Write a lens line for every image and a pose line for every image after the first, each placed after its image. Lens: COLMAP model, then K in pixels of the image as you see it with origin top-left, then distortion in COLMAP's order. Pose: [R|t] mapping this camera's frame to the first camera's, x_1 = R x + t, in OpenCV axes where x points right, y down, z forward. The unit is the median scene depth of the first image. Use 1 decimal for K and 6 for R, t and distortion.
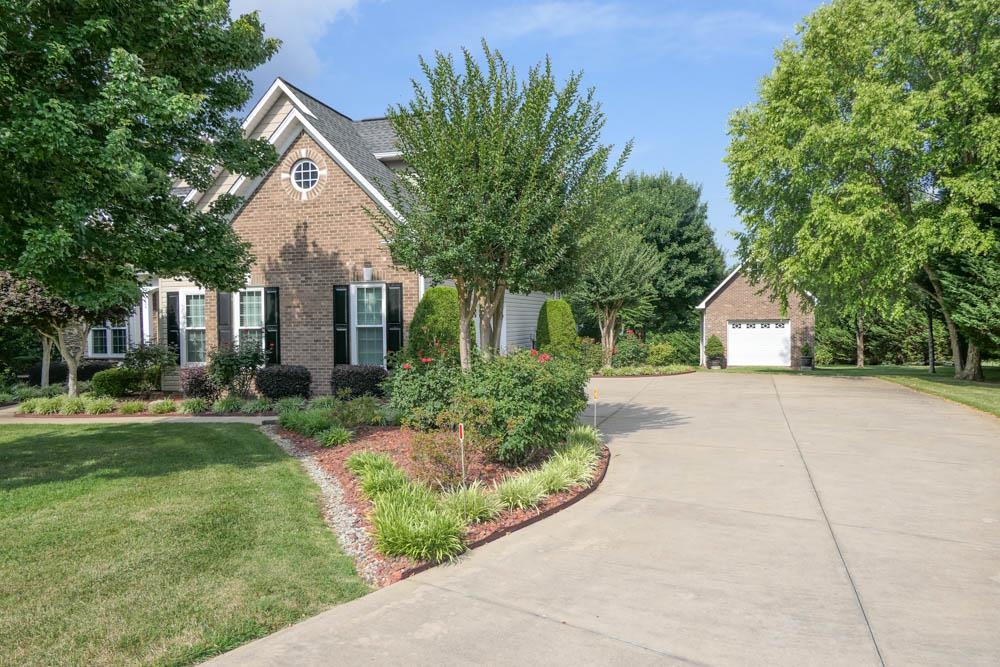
lens RADIAL K [[688.8, 0, 497.3], [0, 688.8, 348.6], [0, 0, 1]] dist [-0.000638, -0.002721]
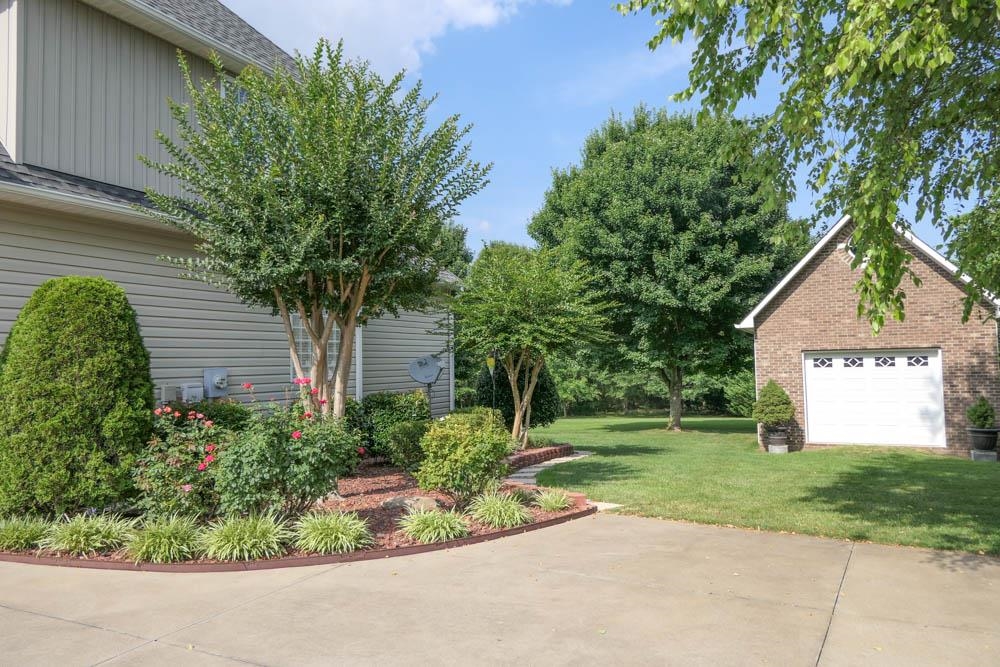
lens RADIAL K [[695.1, 0, 502.2], [0, 695.1, 329.9], [0, 0, 1]] dist [0.002220, 0.000373]
pose [[0.985222, -0.016322, -0.170505, 0.210522], [0.001625, 0.996295, -0.085981, -0.013882], [0.171276, 0.084434, 0.981598, 0.478521]]
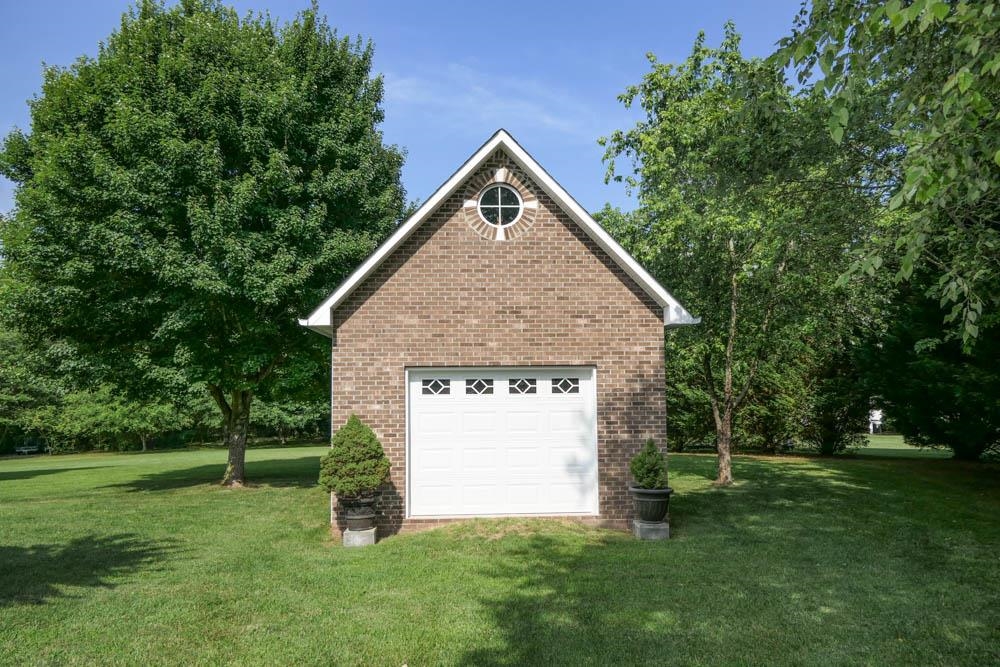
lens RADIAL K [[695.1, 0, 502.2], [0, 695.1, 329.9], [0, 0, 1]] dist [0.002220, 0.000373]
pose [[0.938280, 0.029232, 0.344640, 0.272246], [0.011253, 0.993315, -0.114888, -0.022313], [-0.345694, 0.111675, 0.931678, 0.709498]]
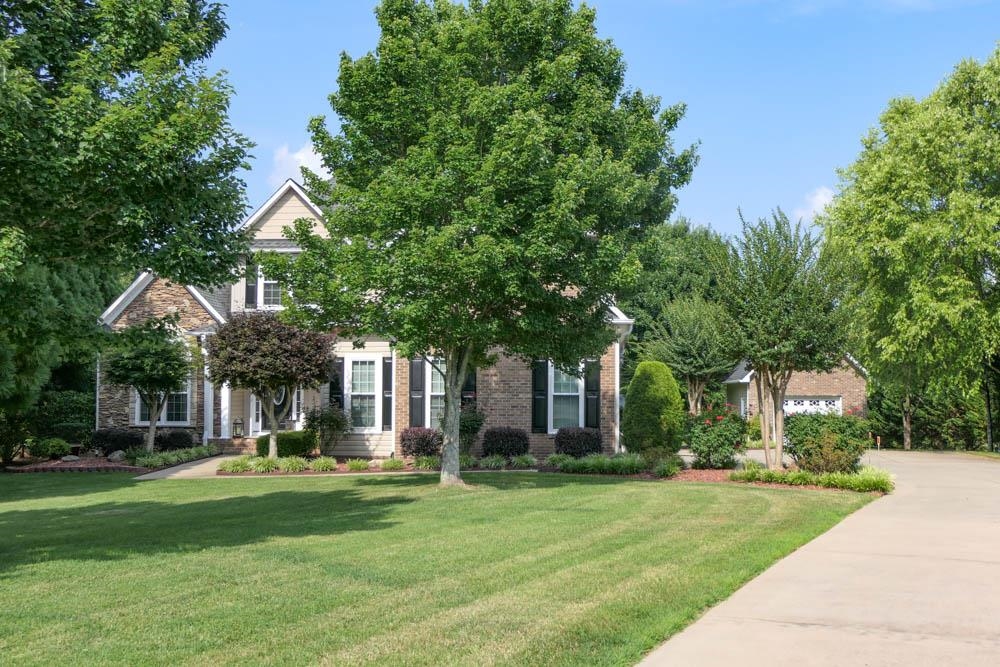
lens RADIAL K [[1092.6, 0, 500.6], [0, 1092.6, 357.7], [0, 0, 1]] dist [0.014059, 0.026802]
pose [[0.982688, 0.023247, 0.183802, -0.270830], [-0.009614, 0.997158, -0.074722, 0.018276], [-0.185017, 0.071662, 0.980119, -0.314371]]
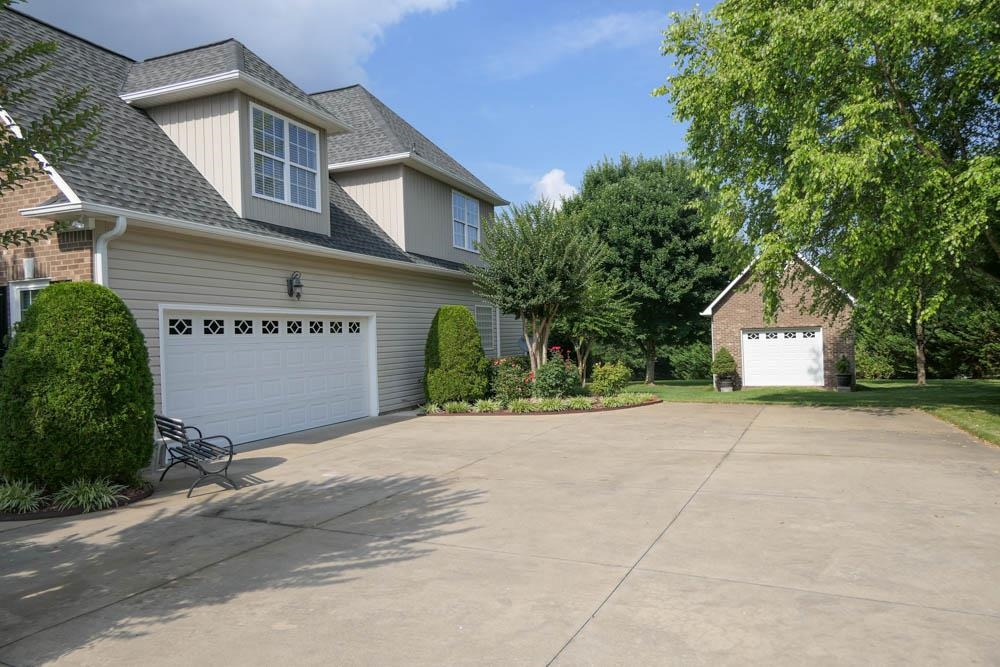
lens RADIAL K [[692.7, 0, 497.0], [0, 692.7, 330.6], [0, 0, 1]] dist [-0.004108, -0.003458]
pose [[0.995869, -0.021902, -0.088125, 0.126273], [0.017726, 0.998695, -0.047897, -0.006273], [0.089059, 0.046137, 0.994957, 0.183300]]
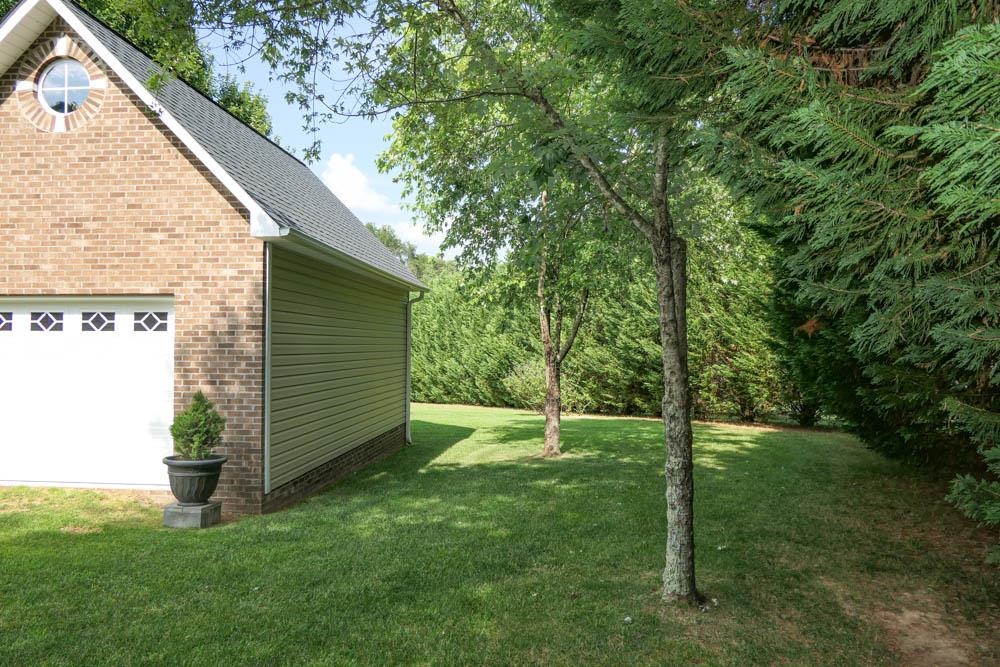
lens RADIAL K [[692.7, 0, 497.0], [0, 692.7, 330.6], [0, 0, 1]] dist [-0.004108, -0.003458]
pose [[0.982785, 0.019831, 0.183684, 0.487251], [-0.009384, 0.998297, -0.057572, -0.017115], [-0.184513, 0.054857, 0.981298, 0.737691]]
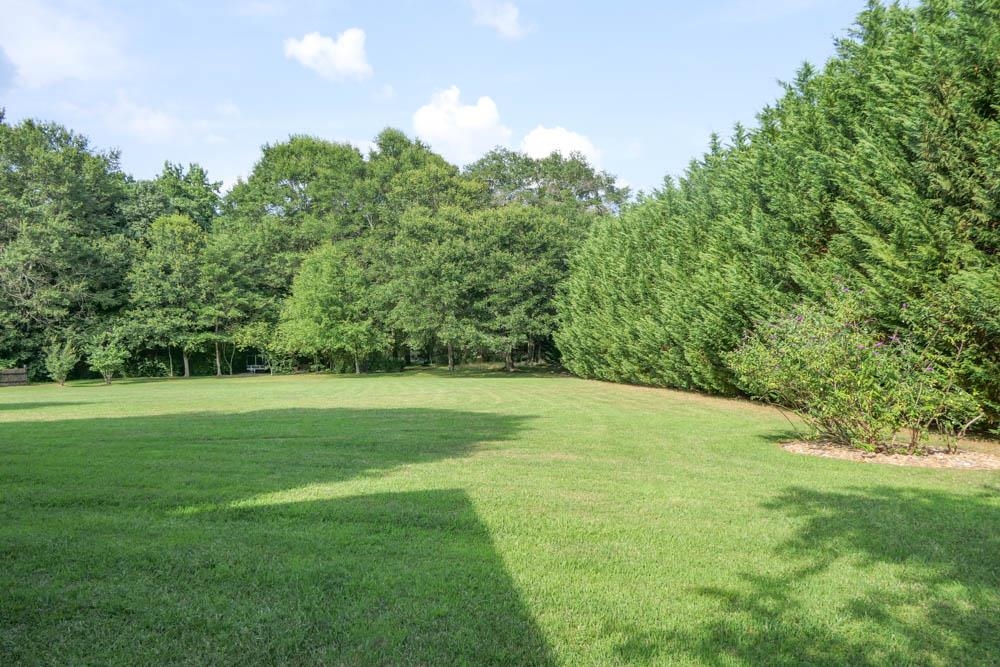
lens RADIAL K [[692.7, 0, 497.0], [0, 692.7, 330.6], [0, 0, 1]] dist [-0.004108, -0.003458]
pose [[0.990093, 0.001196, -0.140407, 0.594000], [-0.002482, 0.999957, -0.008985, -0.013990], [0.140390, 0.009244, 0.990053, 1.254153]]
